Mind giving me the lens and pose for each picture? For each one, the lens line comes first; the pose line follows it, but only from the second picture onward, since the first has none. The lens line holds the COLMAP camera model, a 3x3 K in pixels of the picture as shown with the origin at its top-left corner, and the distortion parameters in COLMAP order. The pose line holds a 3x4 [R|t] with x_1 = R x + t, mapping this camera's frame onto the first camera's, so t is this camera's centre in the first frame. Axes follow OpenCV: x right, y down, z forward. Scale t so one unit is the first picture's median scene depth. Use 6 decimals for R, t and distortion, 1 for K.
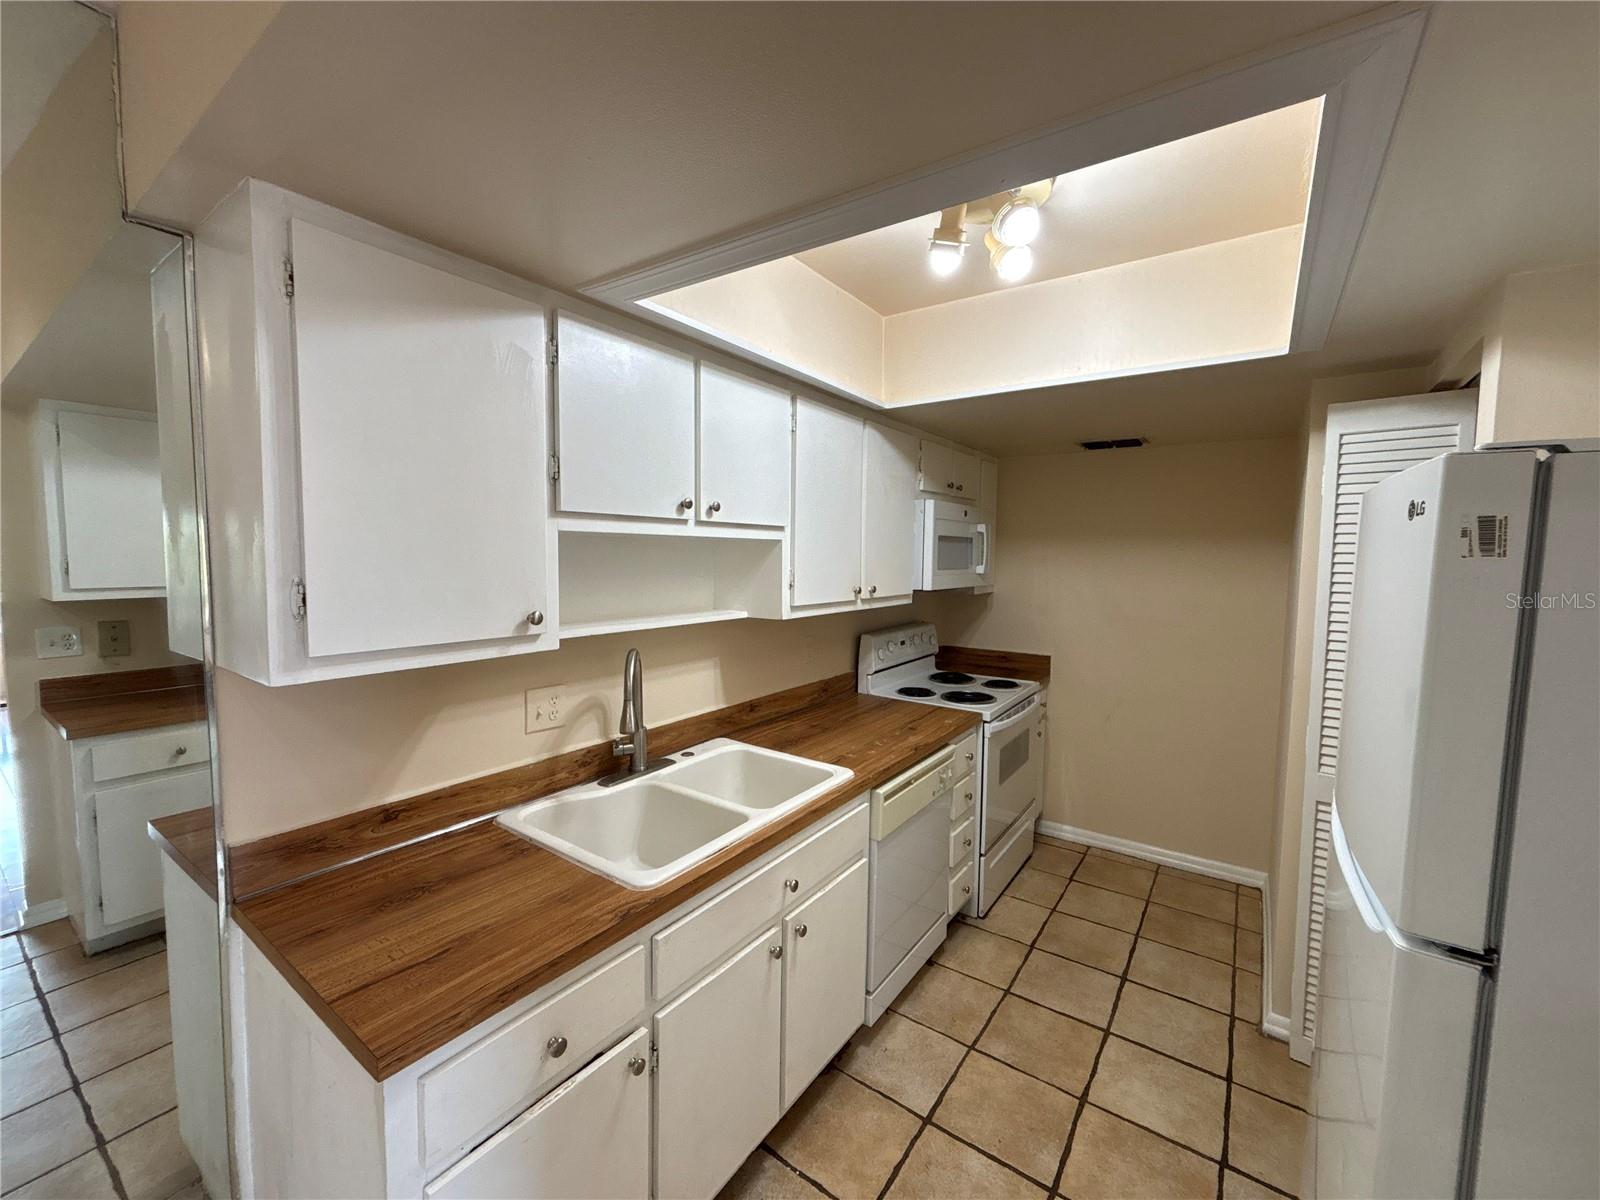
lens RADIAL K [[645.4, 0, 798.6], [0, 645.4, 598.8], [0, 0, 1]] dist [0.002642, 0.000293]
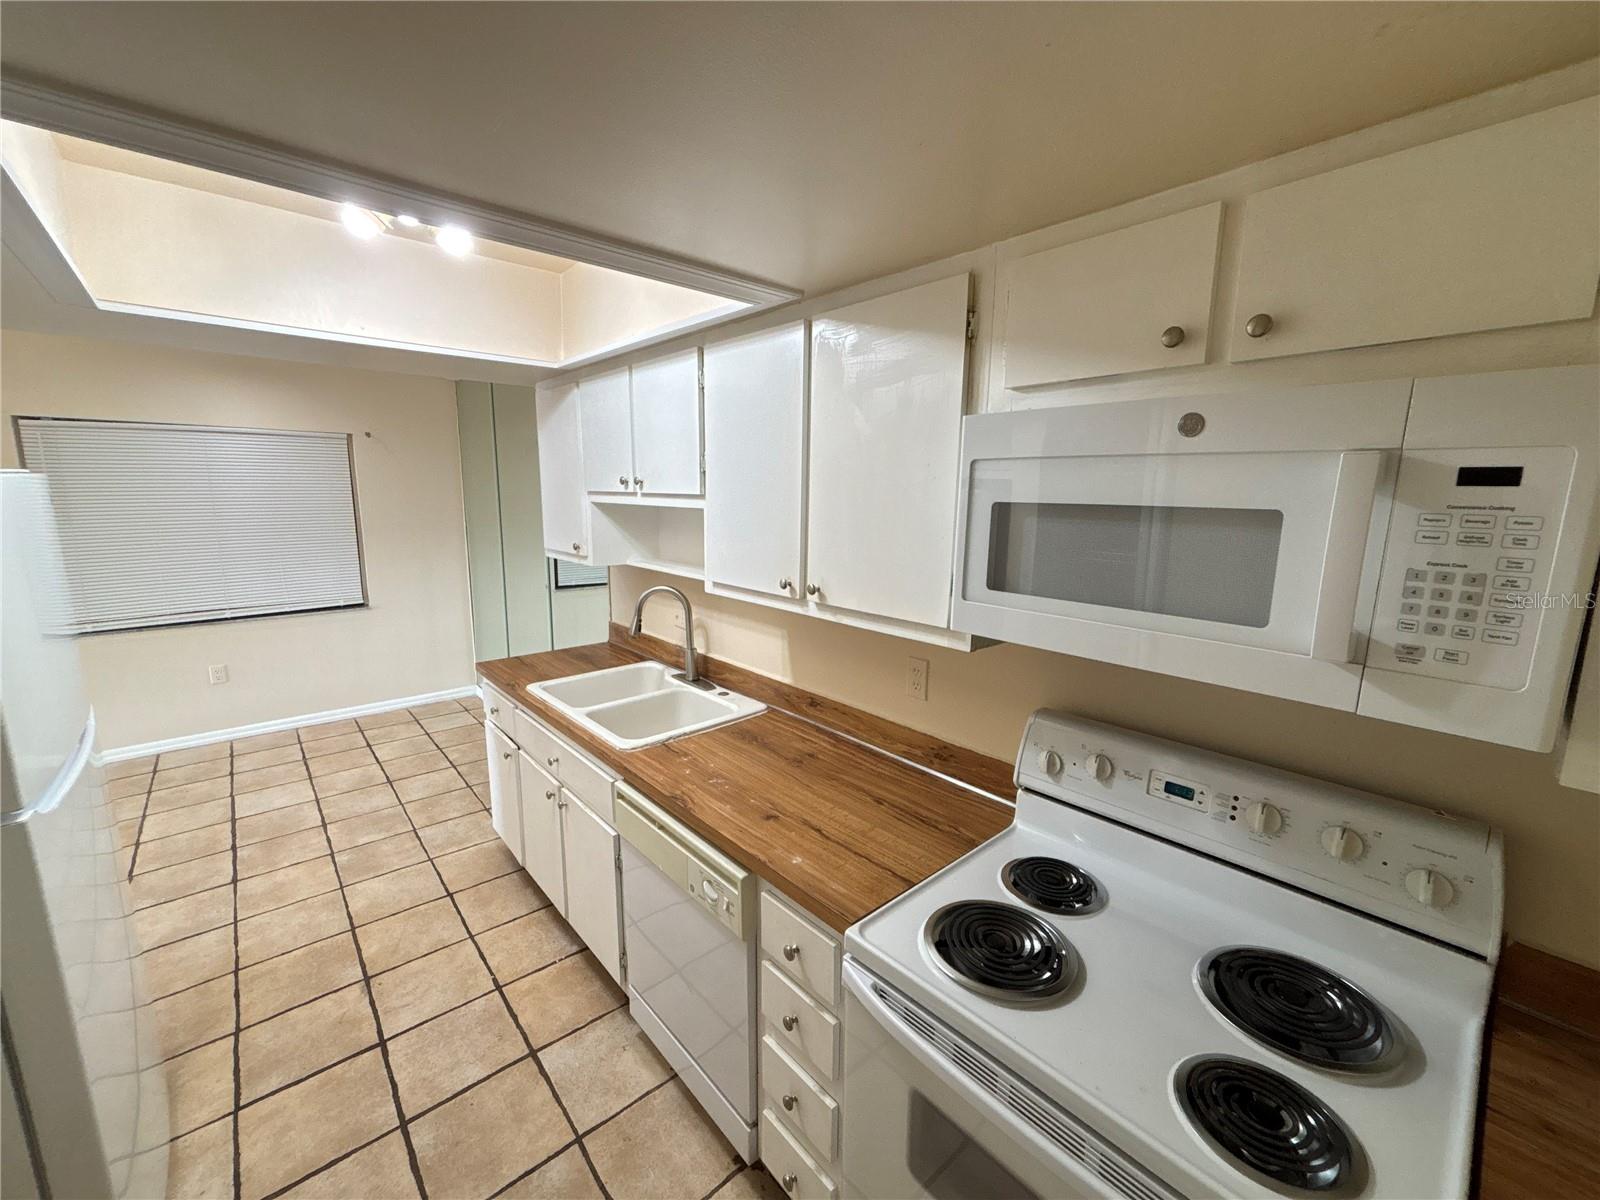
lens RADIAL K [[645.4, 0, 798.6], [0, 645.4, 598.8], [0, 0, 1]] dist [0.002642, 0.000293]
pose [[-0.225430, 0.152726, -0.962214, 0.921048], [-0.082521, 0.981094, 0.175056, -0.146157], [0.970758, 0.118865, -0.208565, 1.412051]]
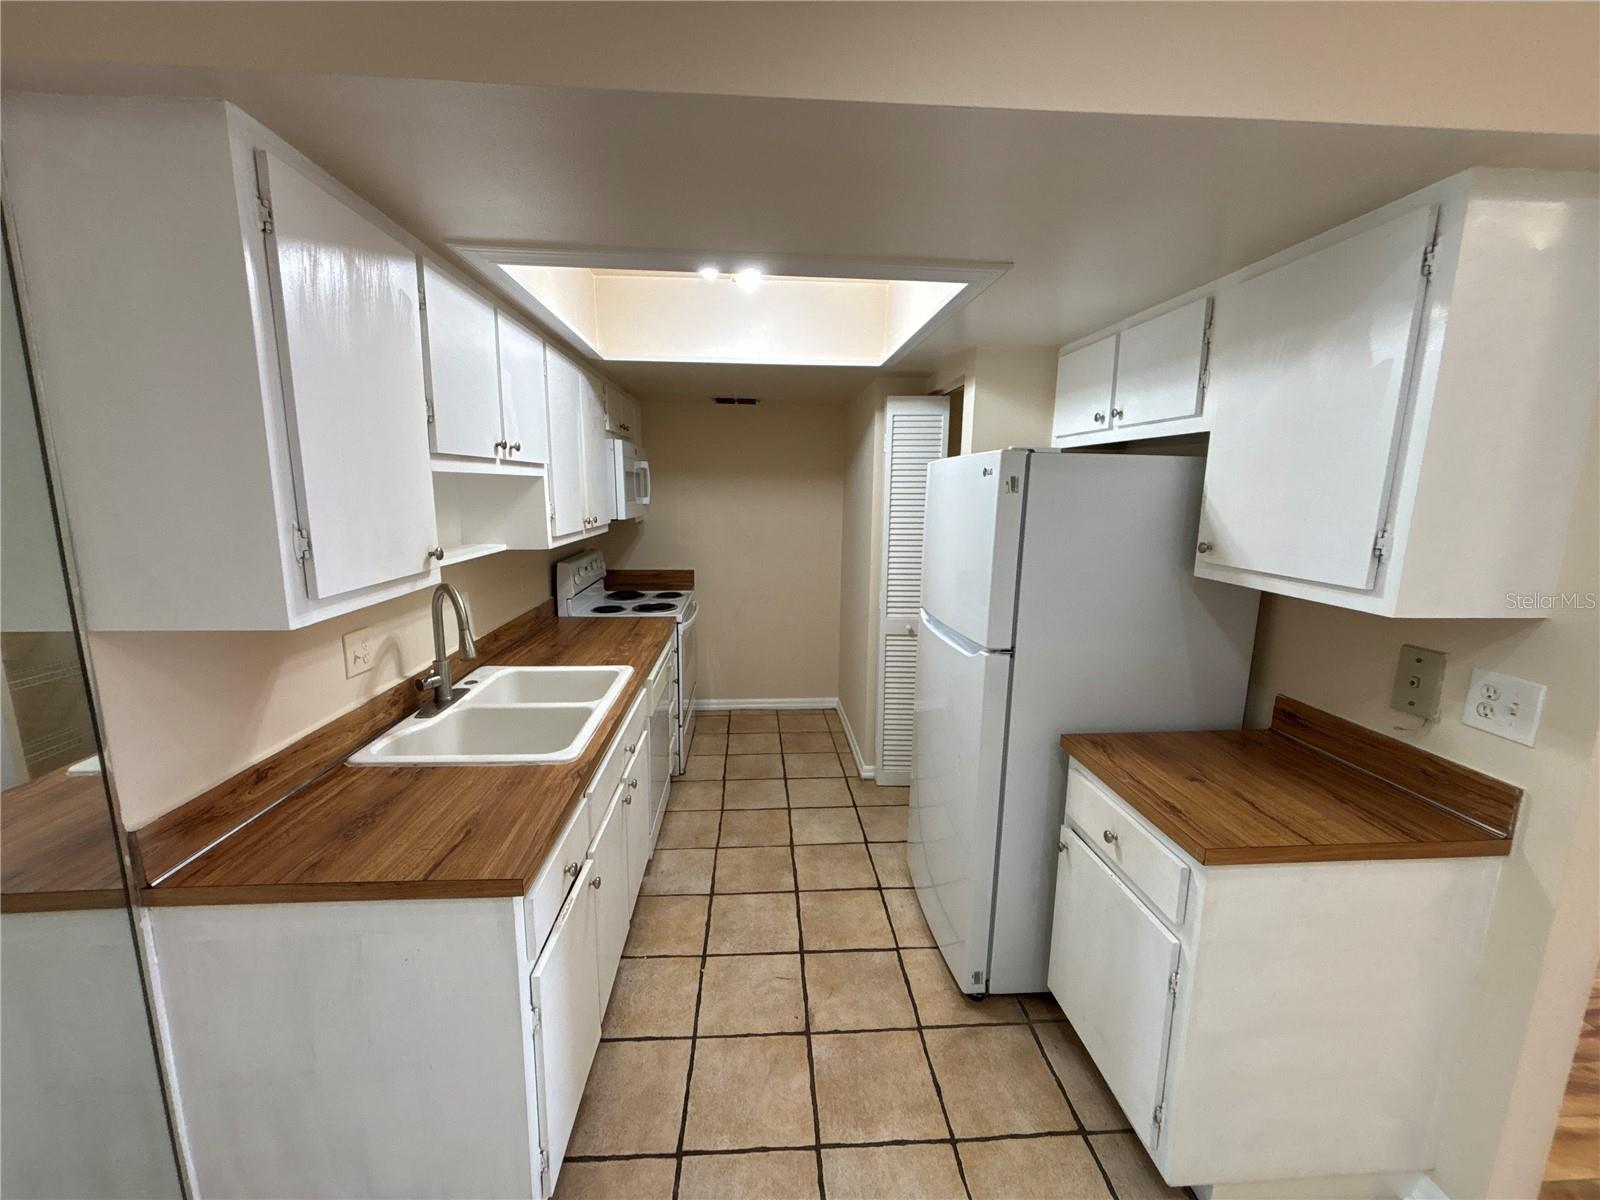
lens RADIAL K [[643.0, 0, 799.6], [0, 643.0, 597.0], [0, 0, 1]] dist [-0.000537, -0.000268]
pose [[0.770980, -0.112034, 0.626927, -0.418611], [0.044789, 0.991506, 0.122105, -0.001939], [-0.635282, -0.066061, 0.769450, -0.148356]]
